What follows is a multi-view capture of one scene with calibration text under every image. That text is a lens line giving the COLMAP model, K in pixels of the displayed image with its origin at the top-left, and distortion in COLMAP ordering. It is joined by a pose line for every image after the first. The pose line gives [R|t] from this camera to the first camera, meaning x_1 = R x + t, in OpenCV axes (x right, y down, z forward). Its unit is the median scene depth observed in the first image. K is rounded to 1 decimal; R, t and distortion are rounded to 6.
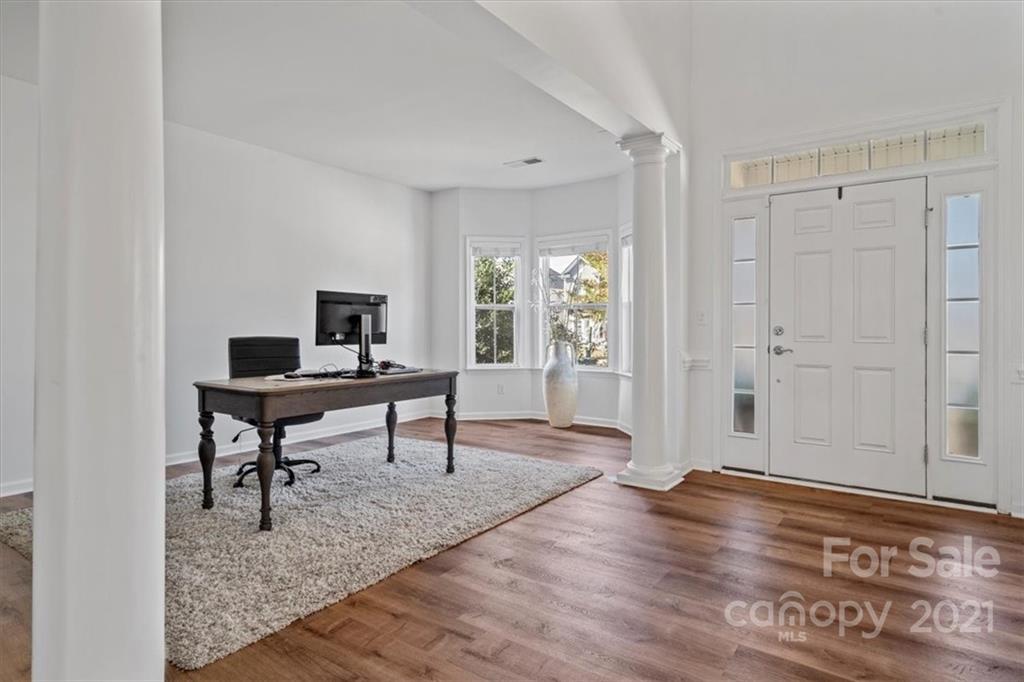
lens RADIAL K [[521.8, 0, 537.5], [0, 521.8, 329.6], [0, 0, 1]] dist [0.000791, -0.001015]
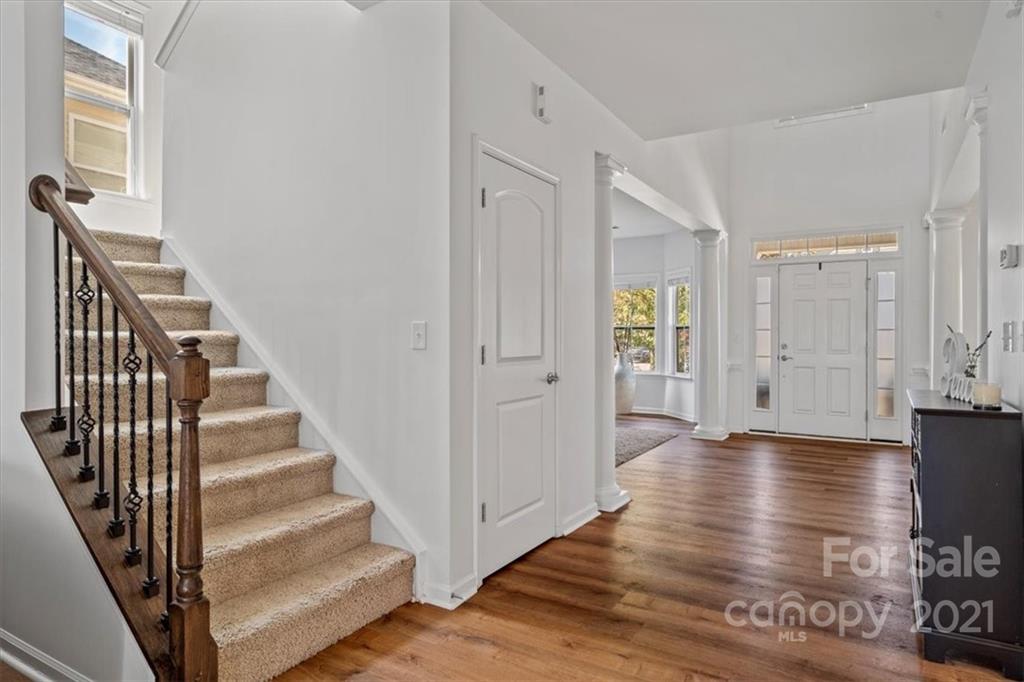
lens RADIAL K [[603.4, 0, 514.0], [0, 603.4, 339.0], [0, 0, 1]] dist [-0.002059, 0.001977]
pose [[0.997753, 0.001830, 0.066974, -0.540816], [-0.001826, 0.999998, -0.000112, -0.020318], [-0.066974, -0.000011, 0.997755, -0.884684]]
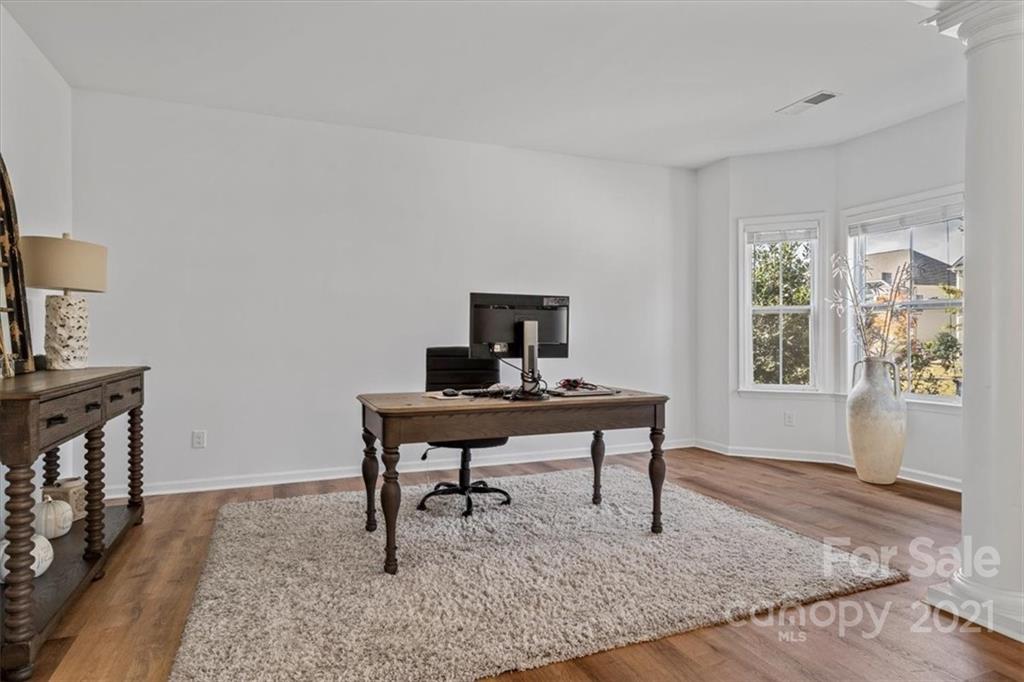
lens RADIAL K [[567.3, 0, 549.6], [0, 567.3, 342.5], [0, 0, 1]] dist [0.003571, -0.000701]
pose [[0.845144, 0.006136, -0.534503, 0.134502], [-0.002596, 0.999969, 0.007374, -0.002046], [0.534532, -0.004845, 0.845134, 0.235405]]
